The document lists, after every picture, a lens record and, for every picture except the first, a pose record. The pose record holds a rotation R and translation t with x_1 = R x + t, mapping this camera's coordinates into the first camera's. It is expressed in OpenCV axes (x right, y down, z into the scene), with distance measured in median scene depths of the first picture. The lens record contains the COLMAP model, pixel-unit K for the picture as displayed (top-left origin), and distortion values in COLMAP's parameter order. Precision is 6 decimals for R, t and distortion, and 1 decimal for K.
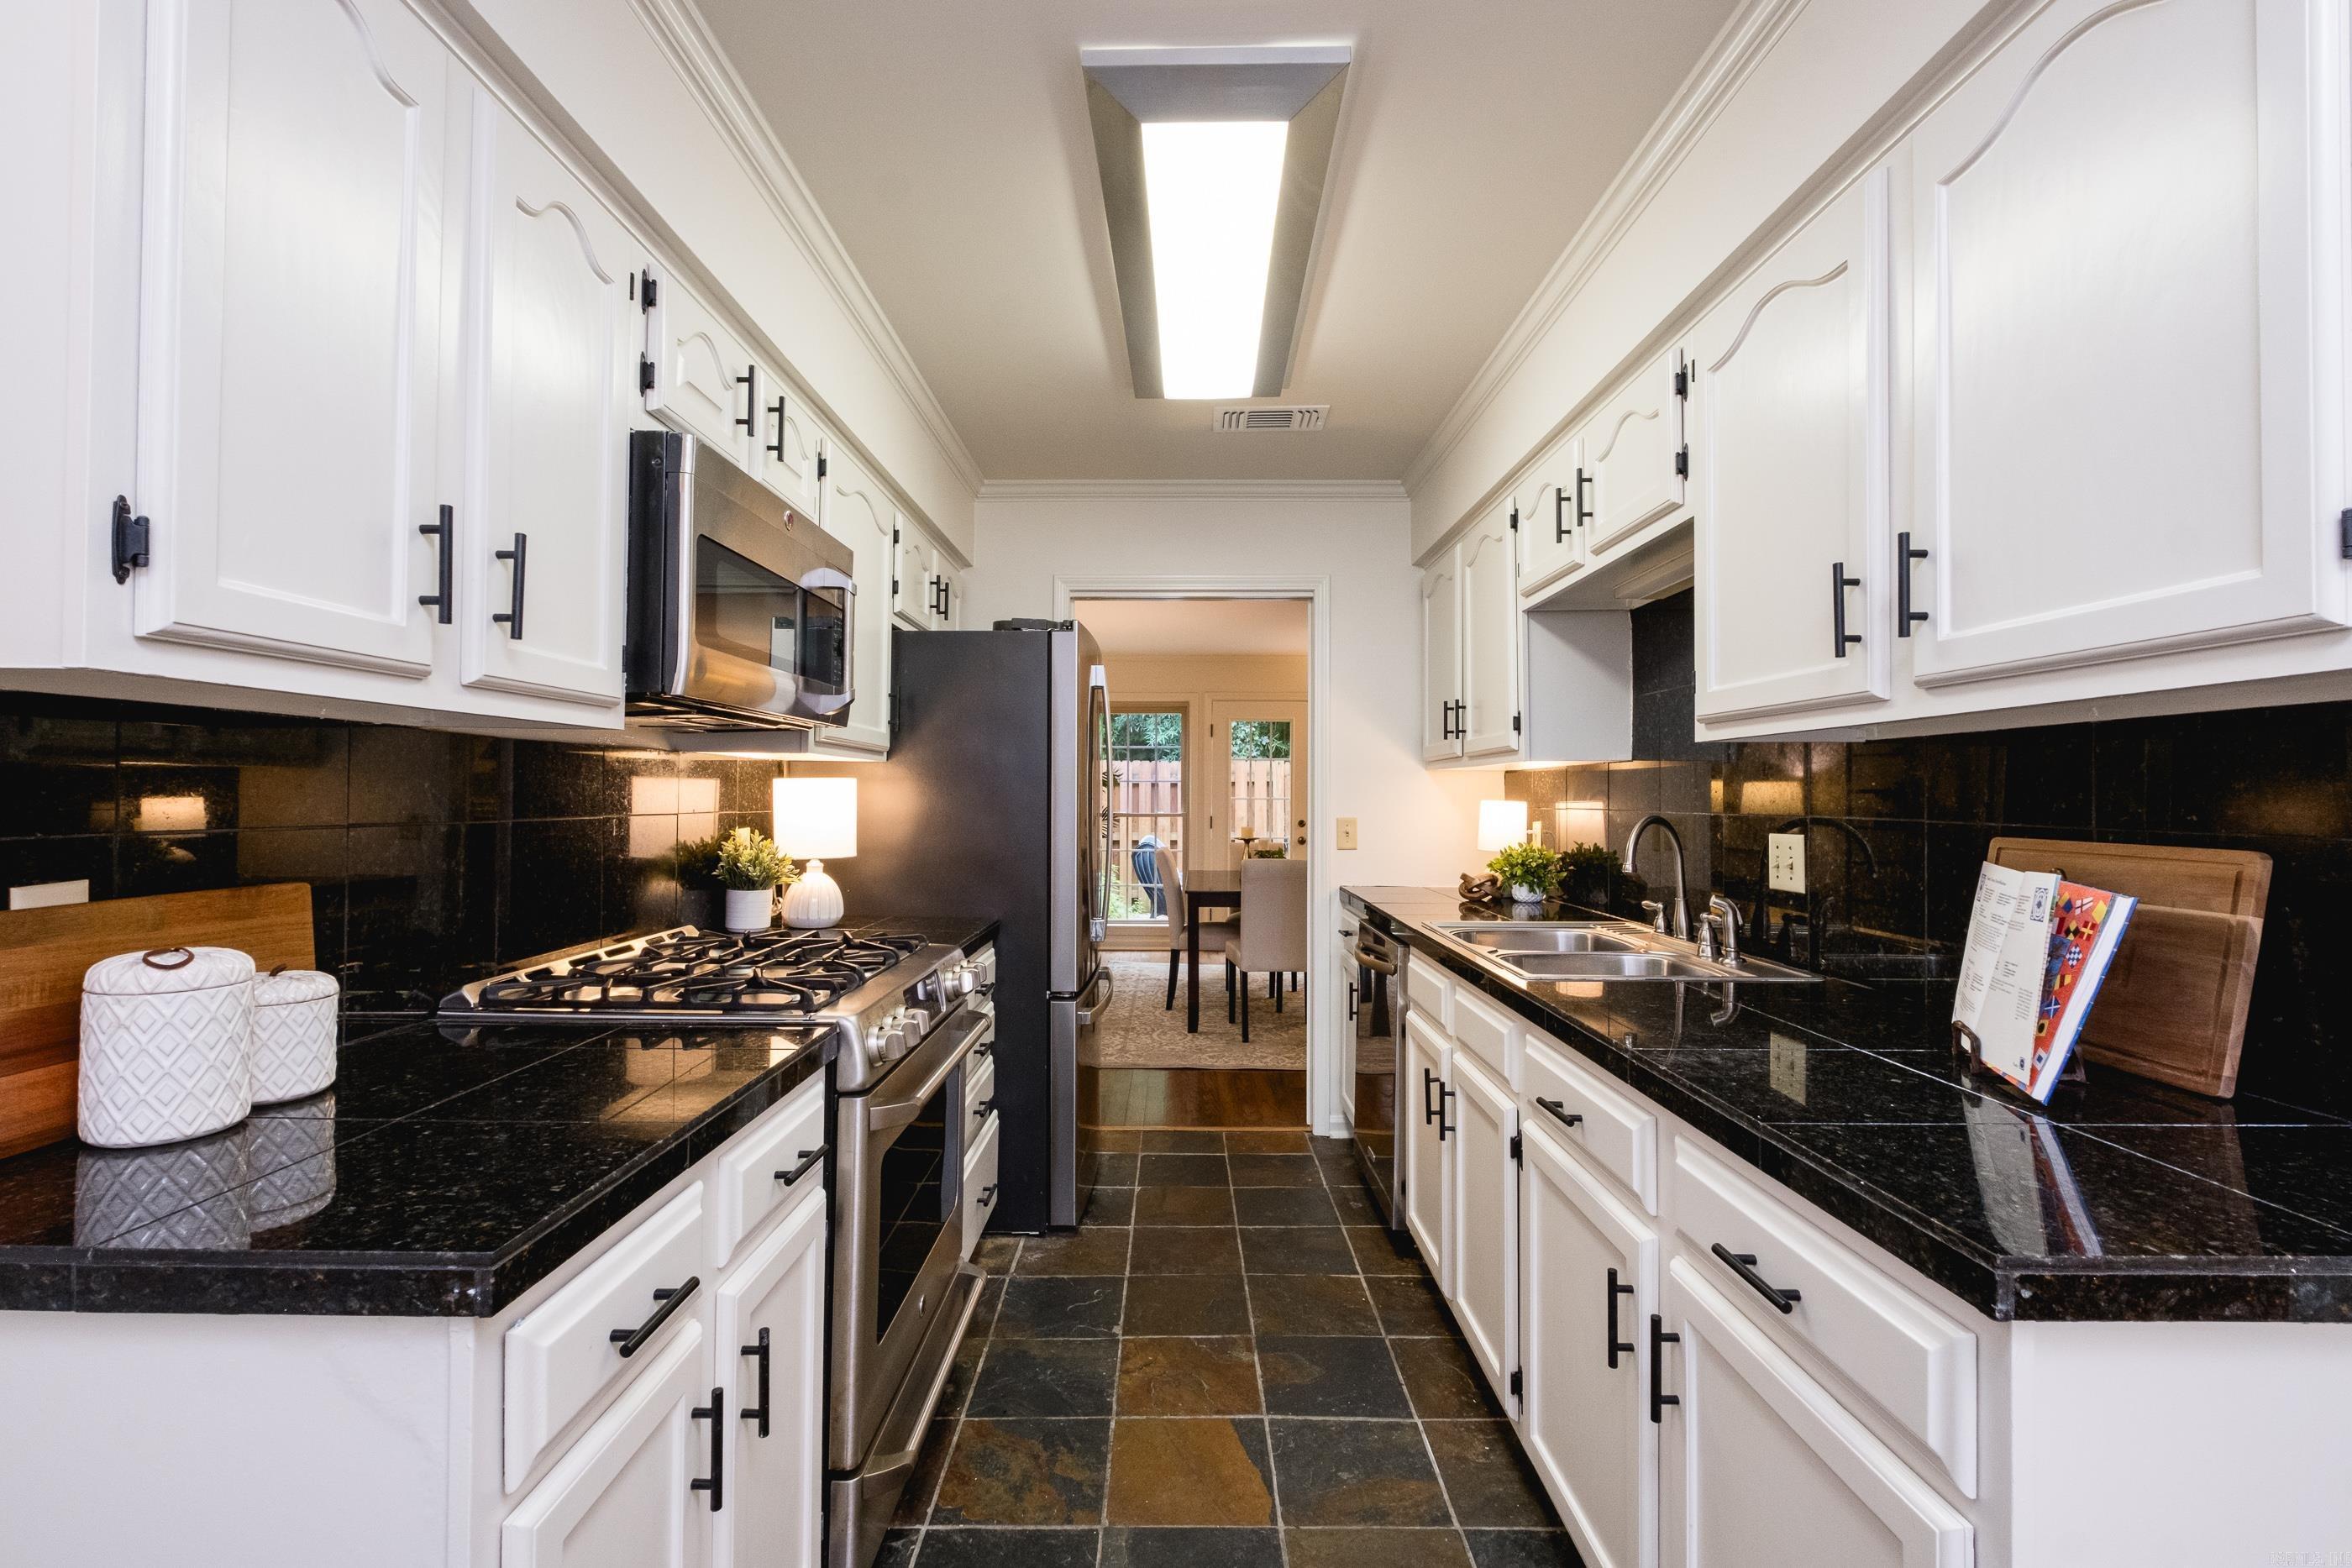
lens RADIAL K [[1042.4, 0, 1211.7], [0, 1042.4, 774.3], [0, 0, 1]] dist [0.007317, -0.005172]
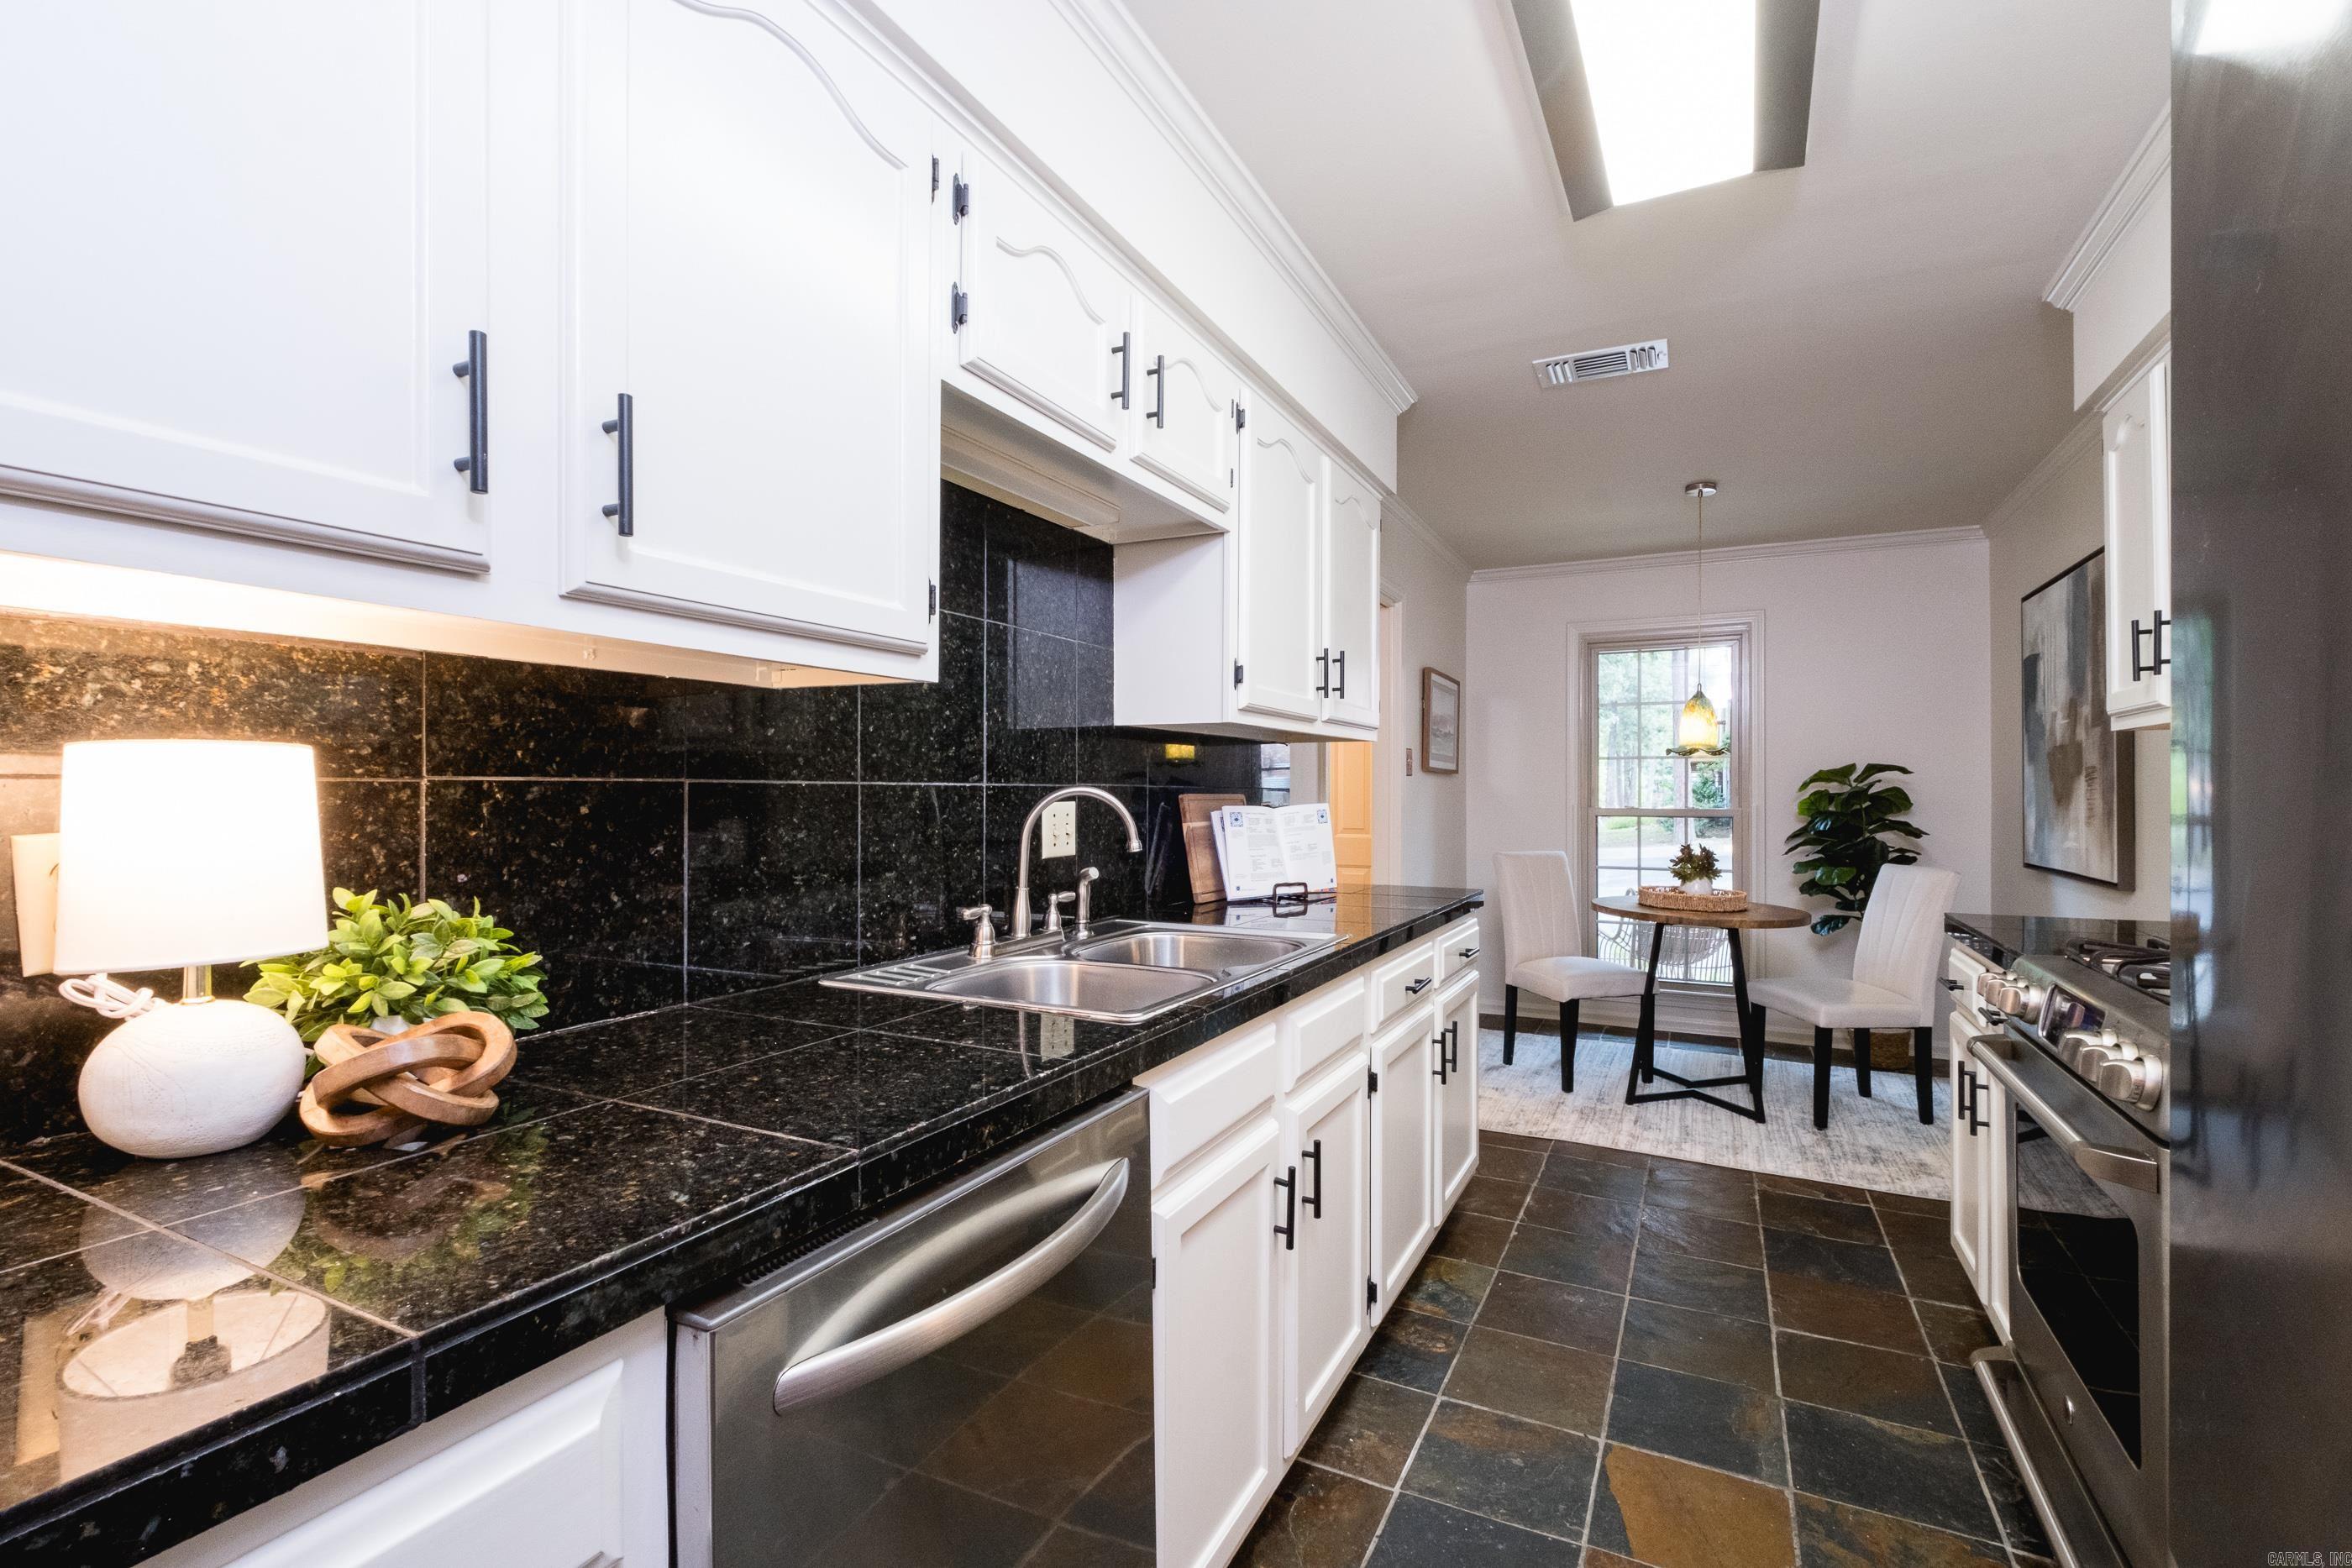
lens RADIAL K [[1042.4, 0, 1210.0], [0, 1042.4, 795.1], [0, 0, 1]] dist [0.007317, -0.005172]
pose [[-0.898013, -0.000462, 0.439969, -0.040511], [-0.006598, 0.999901, -0.012417, 0.059784], [-0.439920, -0.014053, -0.897927, 1.819701]]
